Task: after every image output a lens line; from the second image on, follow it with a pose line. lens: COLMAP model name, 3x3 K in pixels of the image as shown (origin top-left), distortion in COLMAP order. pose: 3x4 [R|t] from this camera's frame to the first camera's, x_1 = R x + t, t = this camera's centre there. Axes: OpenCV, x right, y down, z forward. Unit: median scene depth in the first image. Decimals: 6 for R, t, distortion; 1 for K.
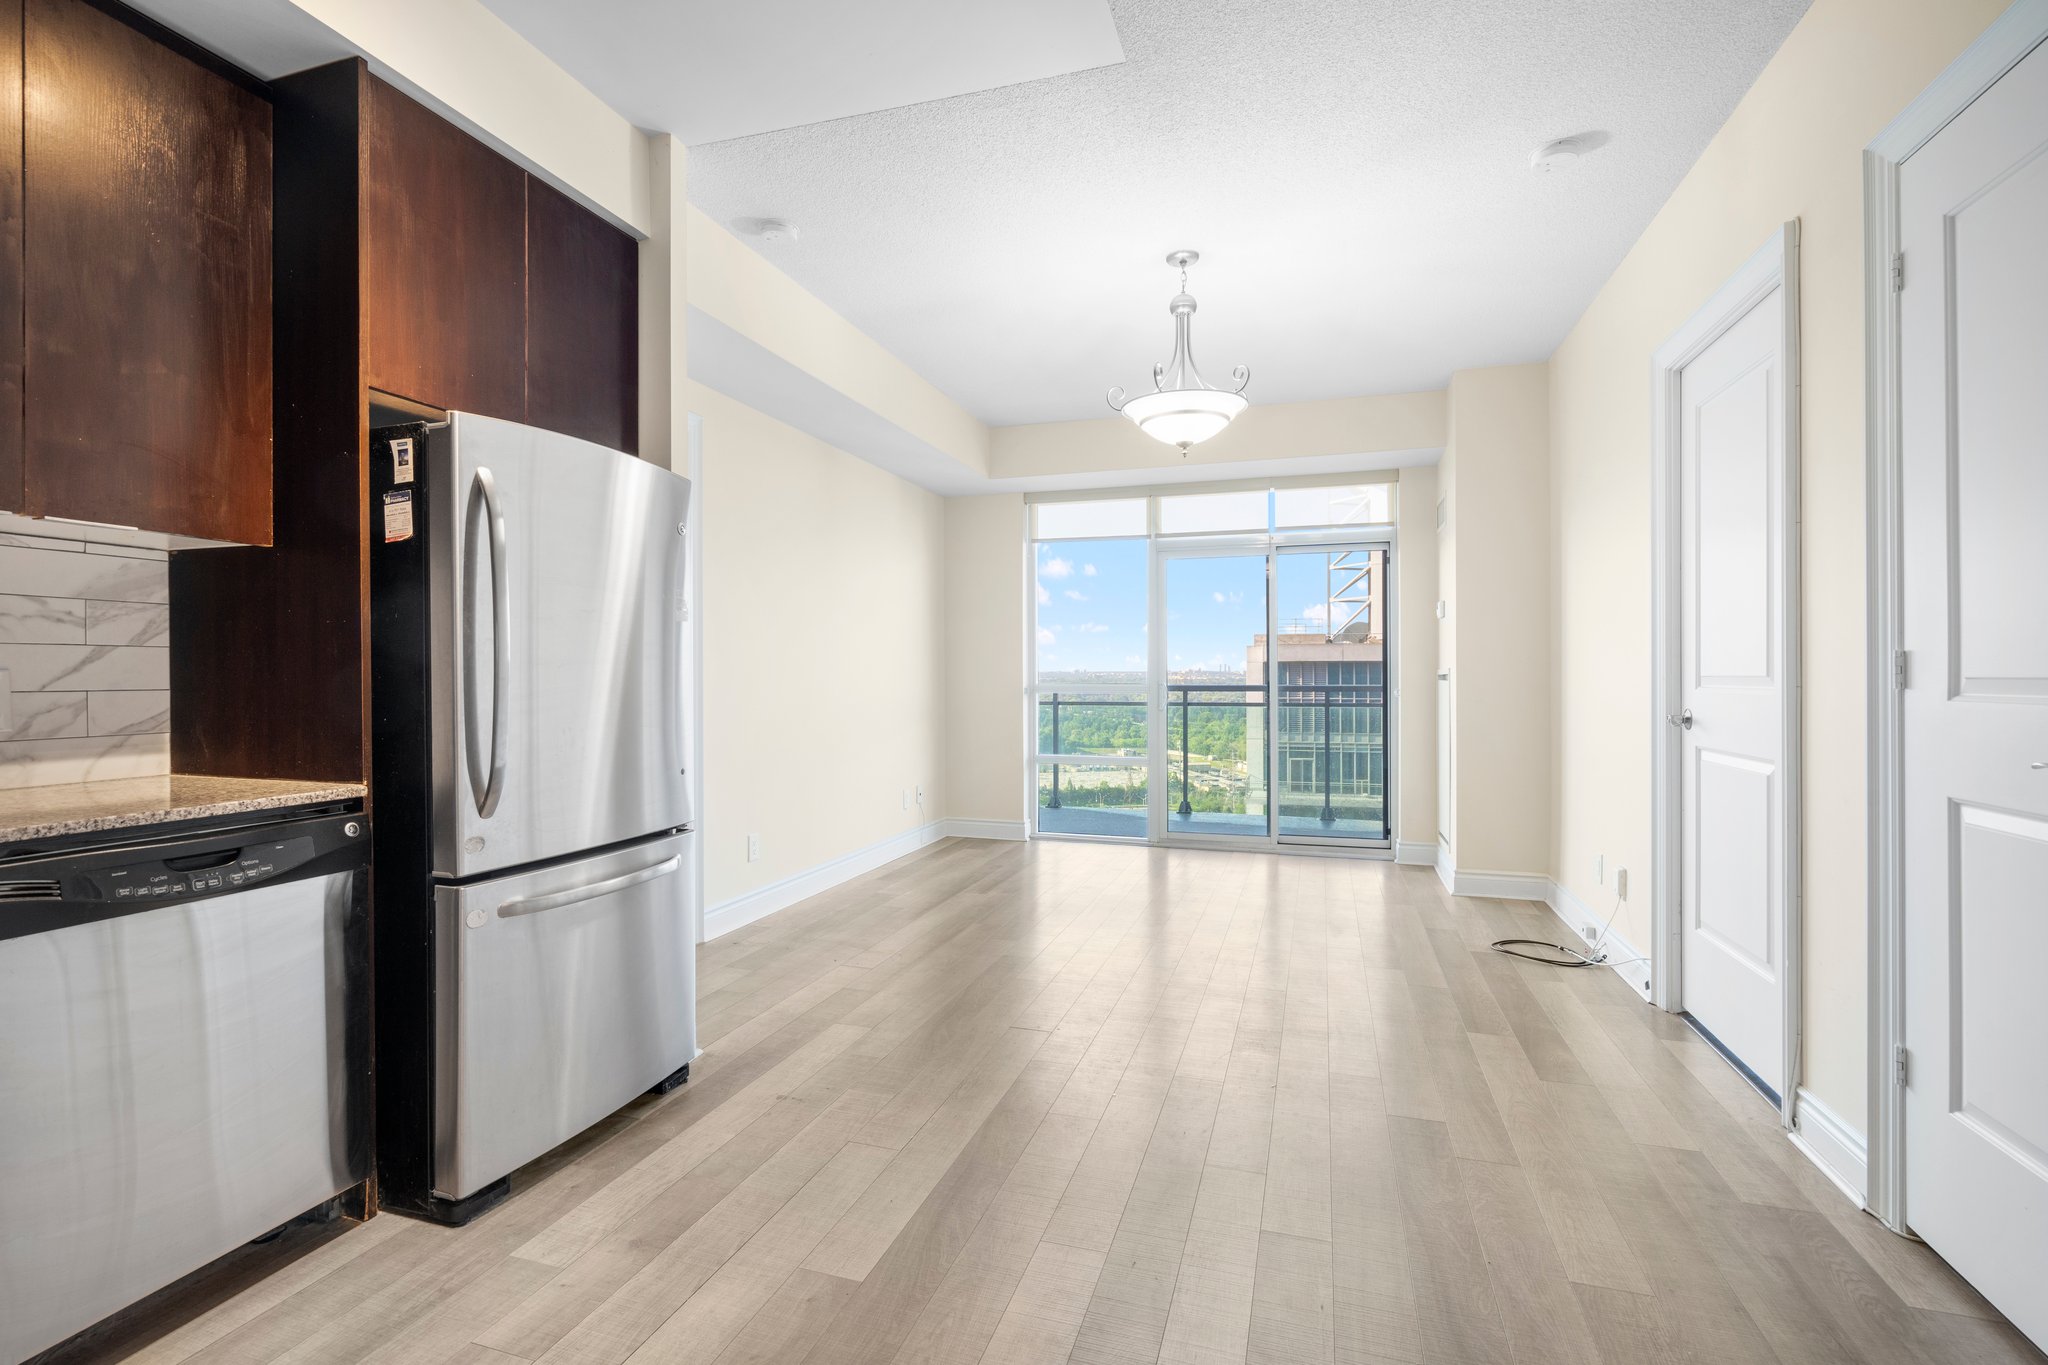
lens RADIAL K [[930.0, 0, 1032.0], [0, 930.0, 672.0], [0, 0, 1]] dist [-0.011072, 0.003804]
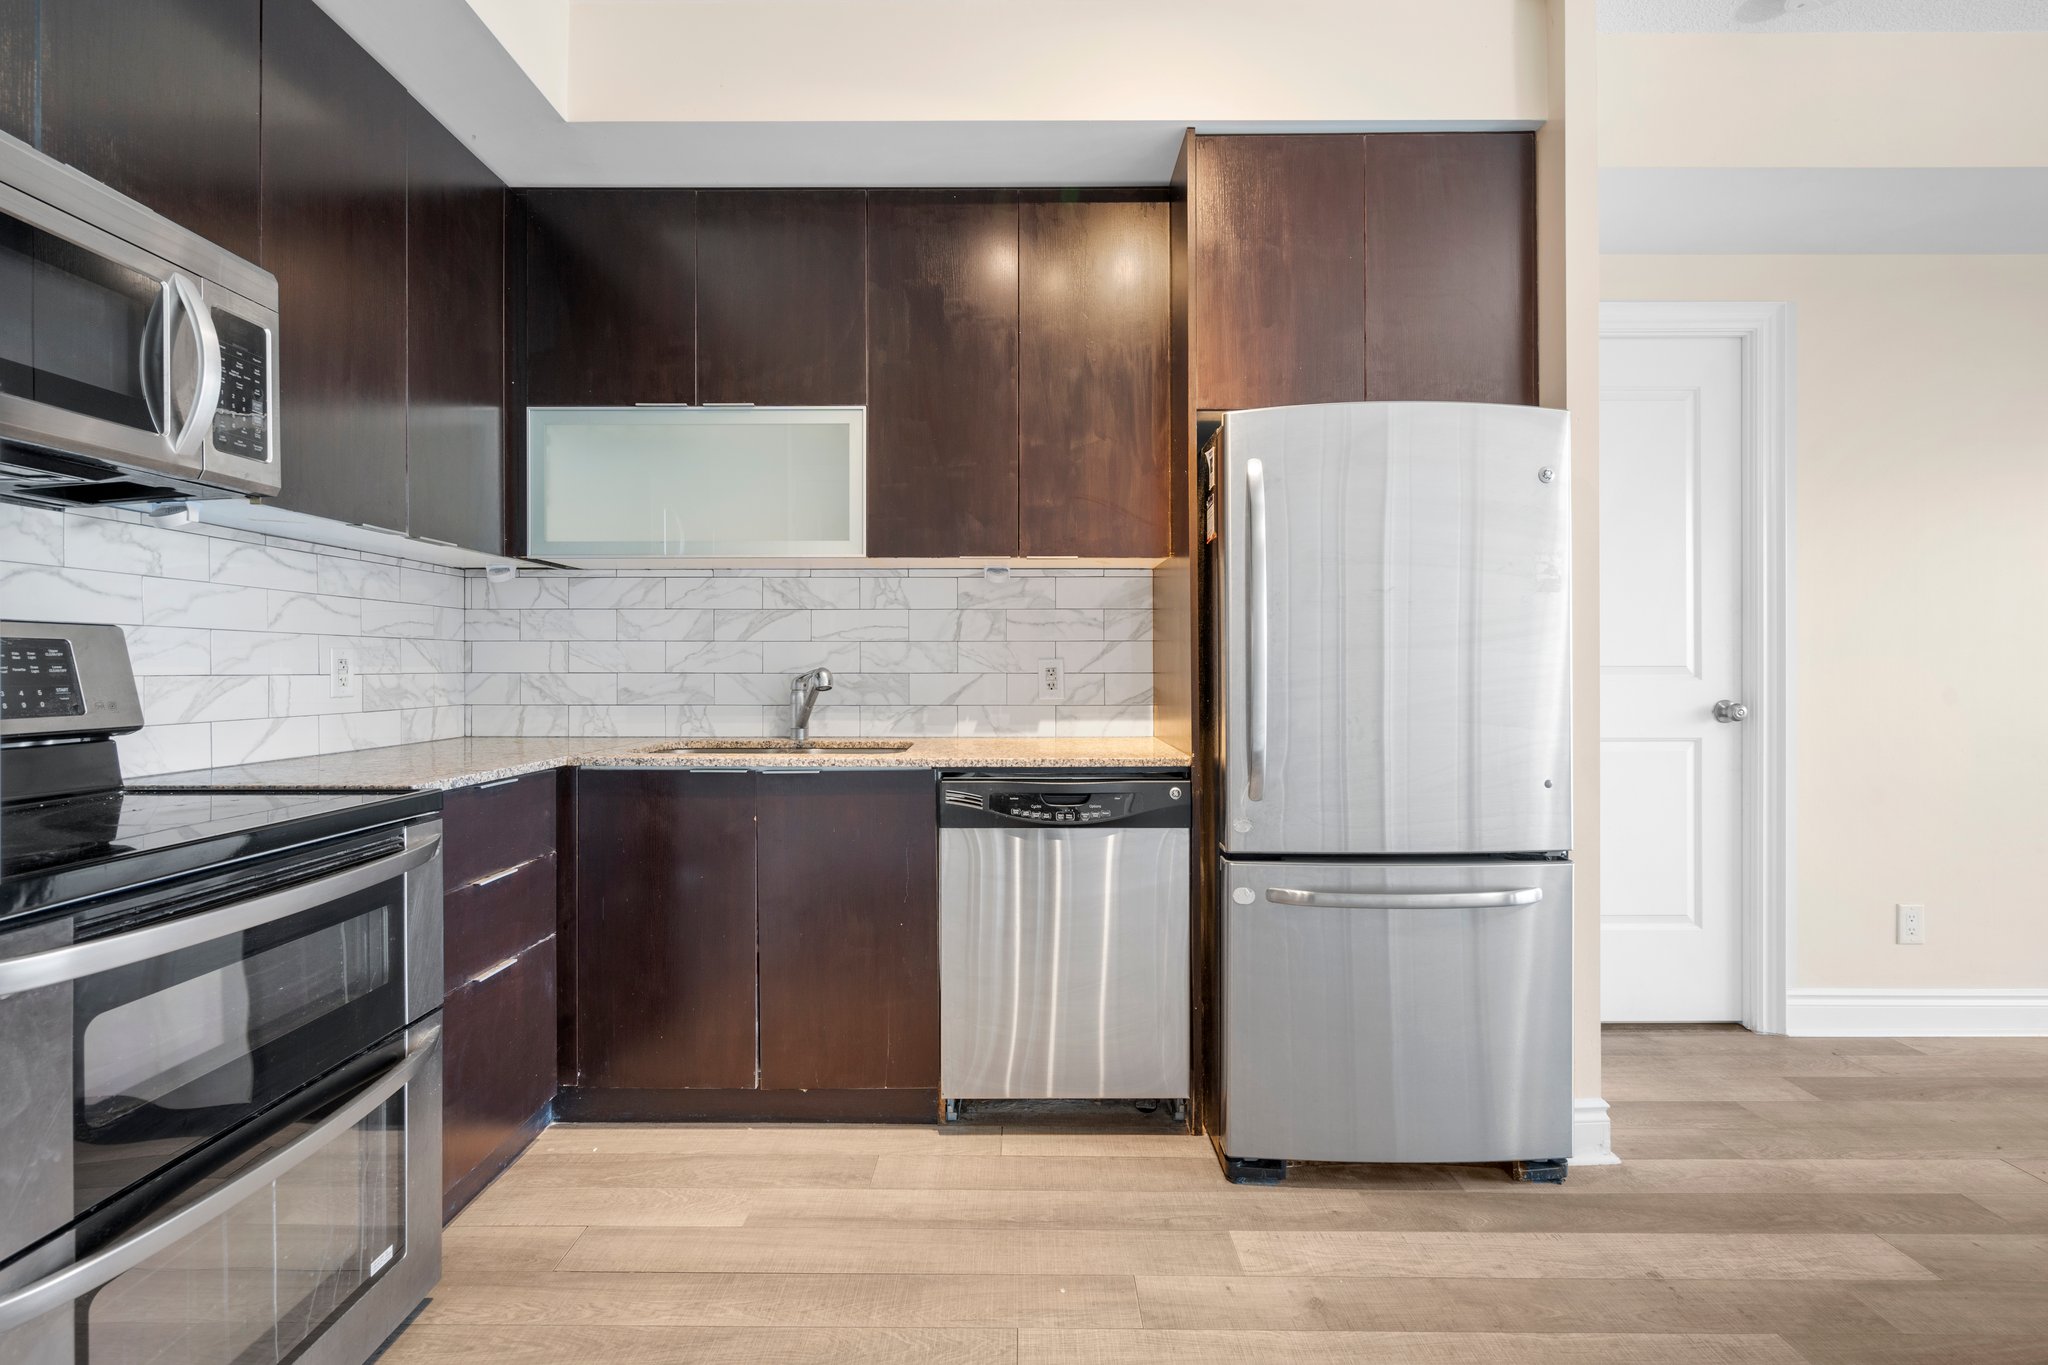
lens RADIAL K [[930.0, 0, 1006.0], [0, 930.0, 666.5], [0, 0, 1]] dist [-0.011072, 0.003804]
pose [[0.287234, 0.003931, -0.957852, 0.167046], [0.002494, 0.999985, 0.004852, 0.001491], [0.957857, -0.003783, 0.287220, 0.233141]]
